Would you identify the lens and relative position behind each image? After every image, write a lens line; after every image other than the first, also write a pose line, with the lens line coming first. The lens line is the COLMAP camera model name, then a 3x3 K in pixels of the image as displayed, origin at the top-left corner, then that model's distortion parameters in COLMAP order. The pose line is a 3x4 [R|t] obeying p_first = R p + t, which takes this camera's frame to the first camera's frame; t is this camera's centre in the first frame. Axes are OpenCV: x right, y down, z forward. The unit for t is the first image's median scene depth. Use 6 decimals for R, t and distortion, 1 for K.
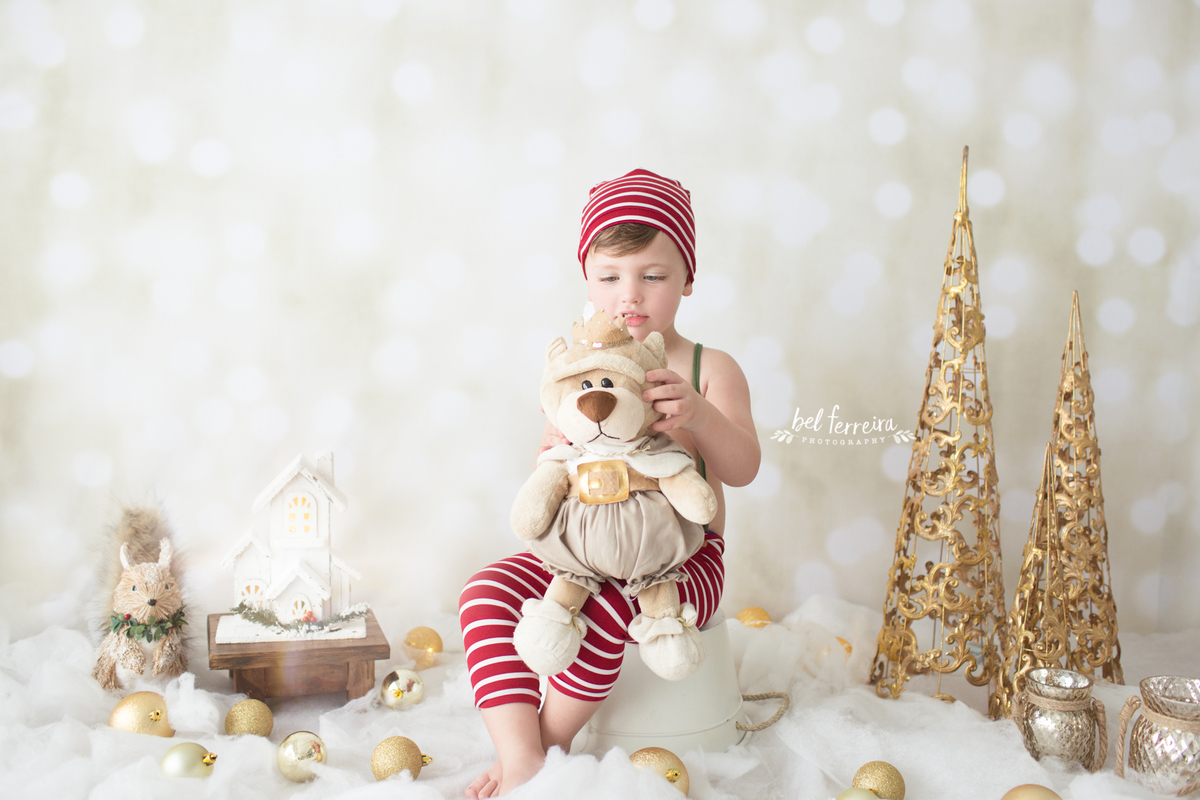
lens RADIAL K [[1256.5, 0, 634.2], [0, 1256.5, 408.5], [0, 0, 1]] dist [-0.037379, 0.000000]
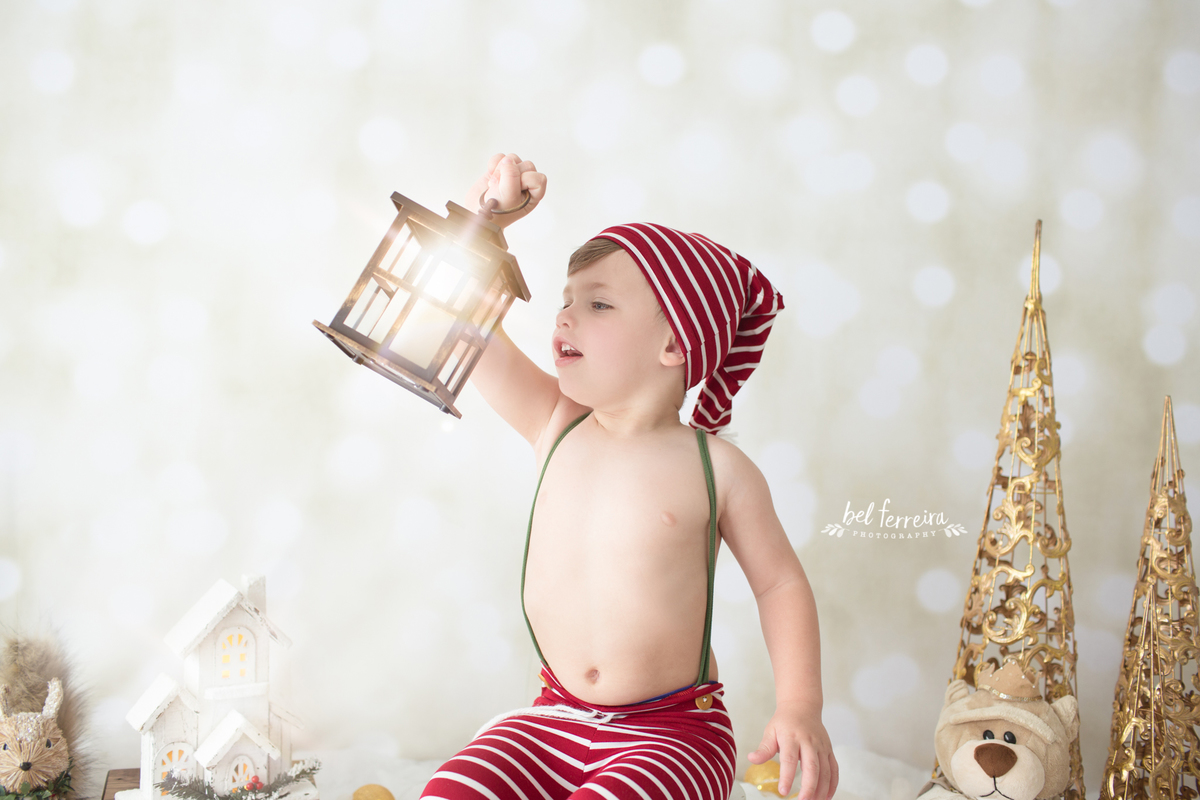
lens RADIAL K [[1211.0, 0, 619.2], [0, 1211.0, 437.1], [0, 0, 1]] dist [-0.021568, 0.000000]
pose [[0.999828, 0.018298, 0.003127, -0.013431], [-0.018133, 0.998757, -0.046433, -0.023353], [-0.003973, 0.046369, 0.998916, 0.205921]]
